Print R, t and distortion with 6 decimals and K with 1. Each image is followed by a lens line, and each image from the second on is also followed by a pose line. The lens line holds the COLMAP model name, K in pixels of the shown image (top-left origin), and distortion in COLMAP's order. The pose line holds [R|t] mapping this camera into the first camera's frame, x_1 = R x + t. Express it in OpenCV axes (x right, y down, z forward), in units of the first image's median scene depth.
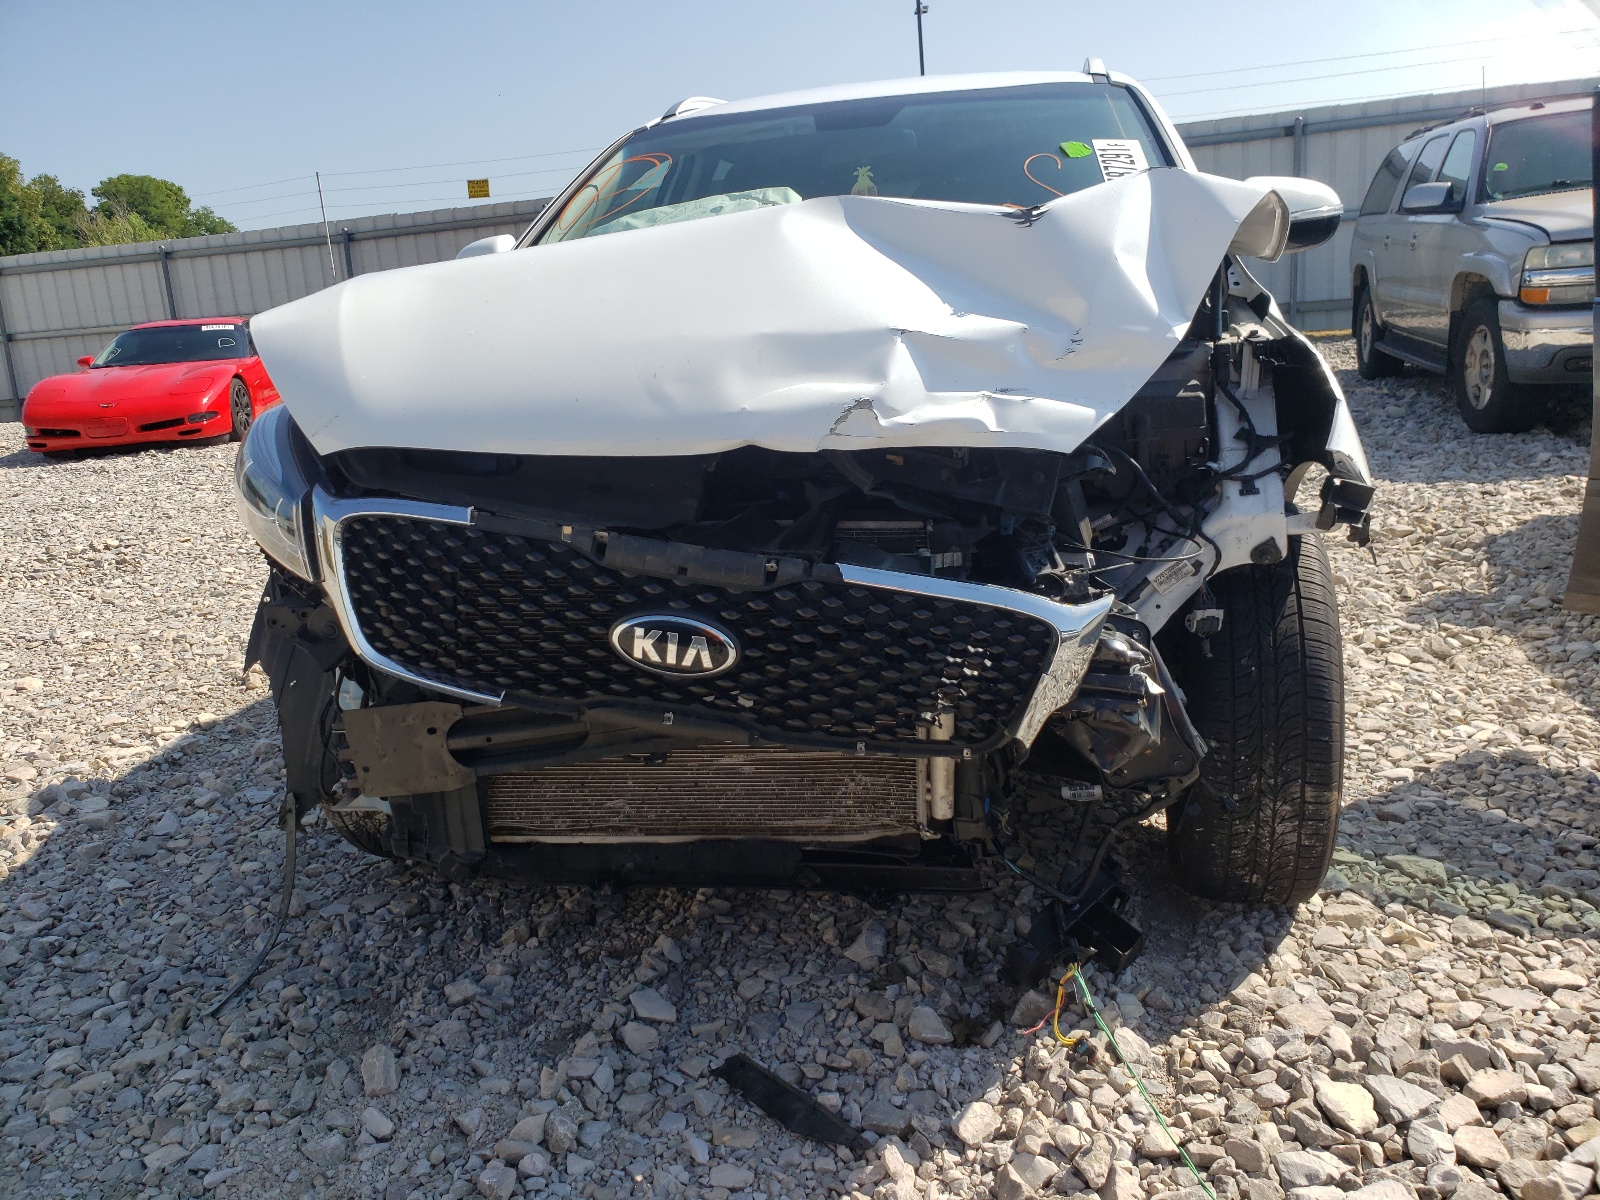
lens RADIAL K [[1095.6, 0, 757.5], [0, 1095.6, 603.3], [0, 0, 1]] dist [0.088670, -0.097375]
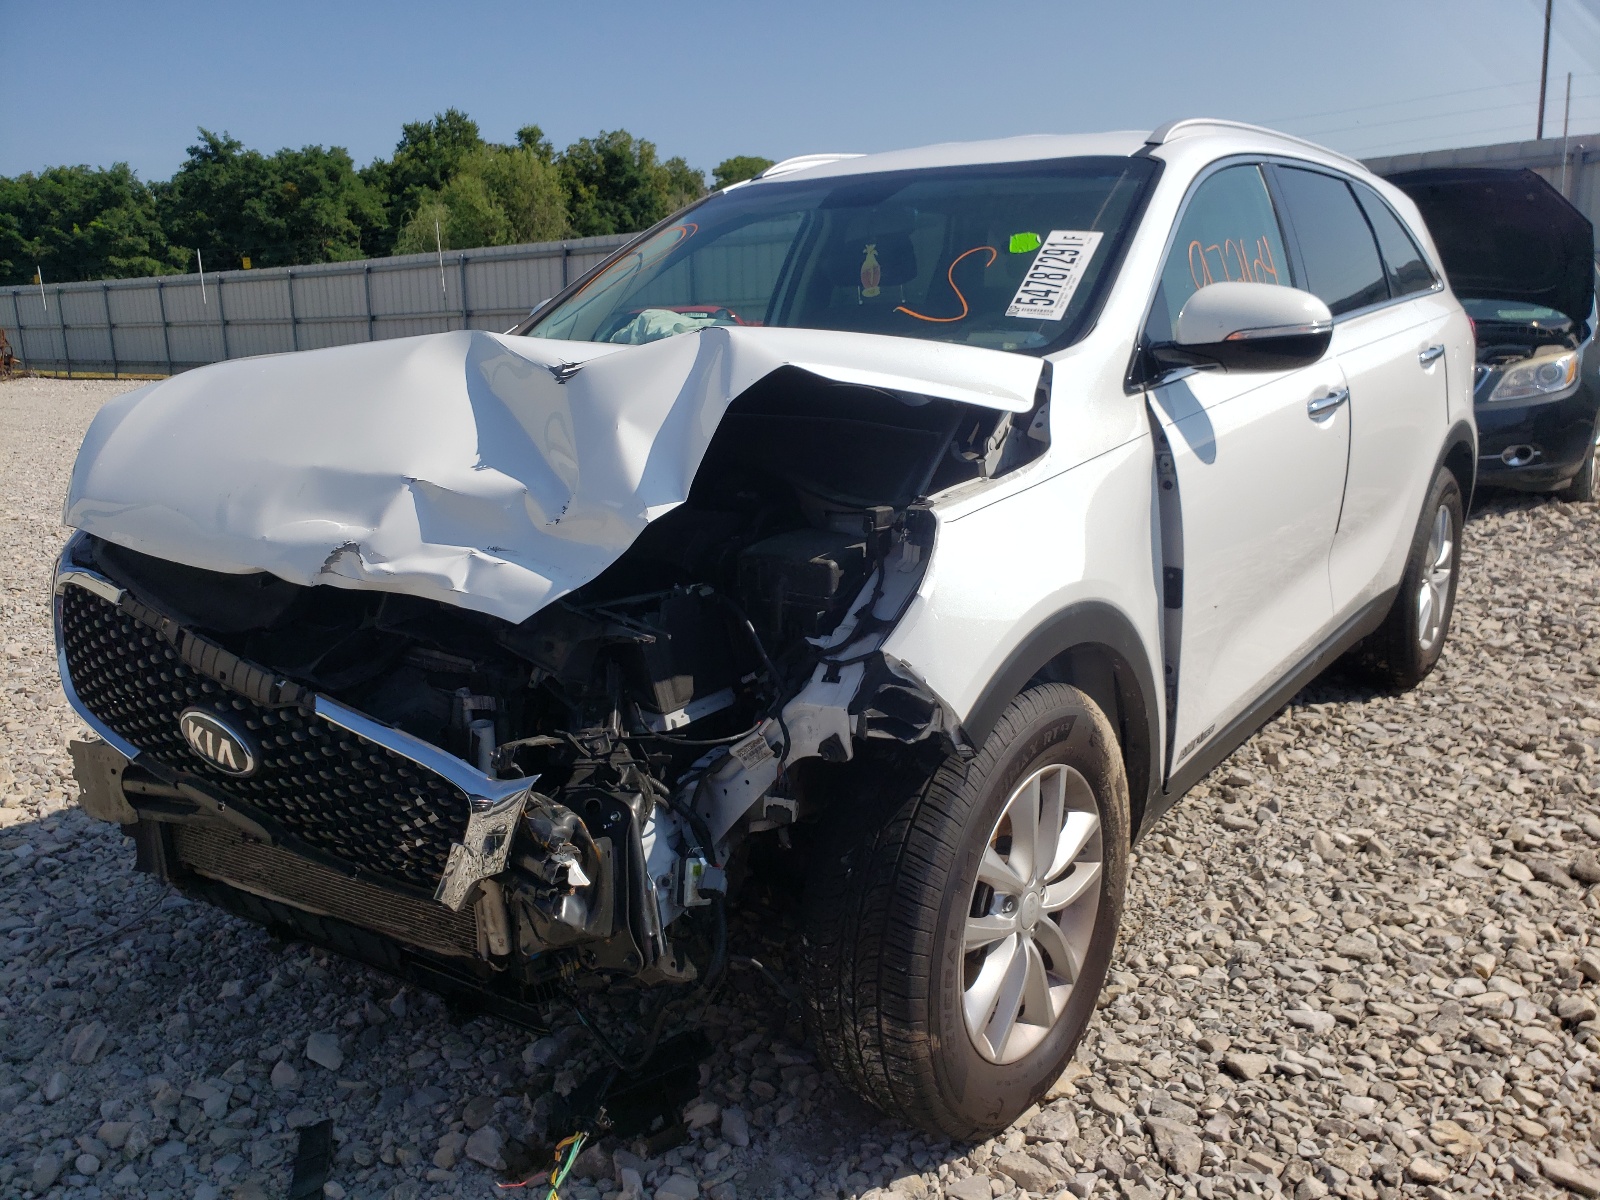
lens RADIAL K [[1095.6, 0, 757.5], [0, 1095.6, 603.3], [0, 0, 1]] dist [0.088670, -0.097375]
pose [[0.924610, 0.139044, -0.354630, 0.797201], [-0.138557, 0.989989, 0.026903, -0.203690], [0.354820, 0.024262, 0.934620, 0.160209]]
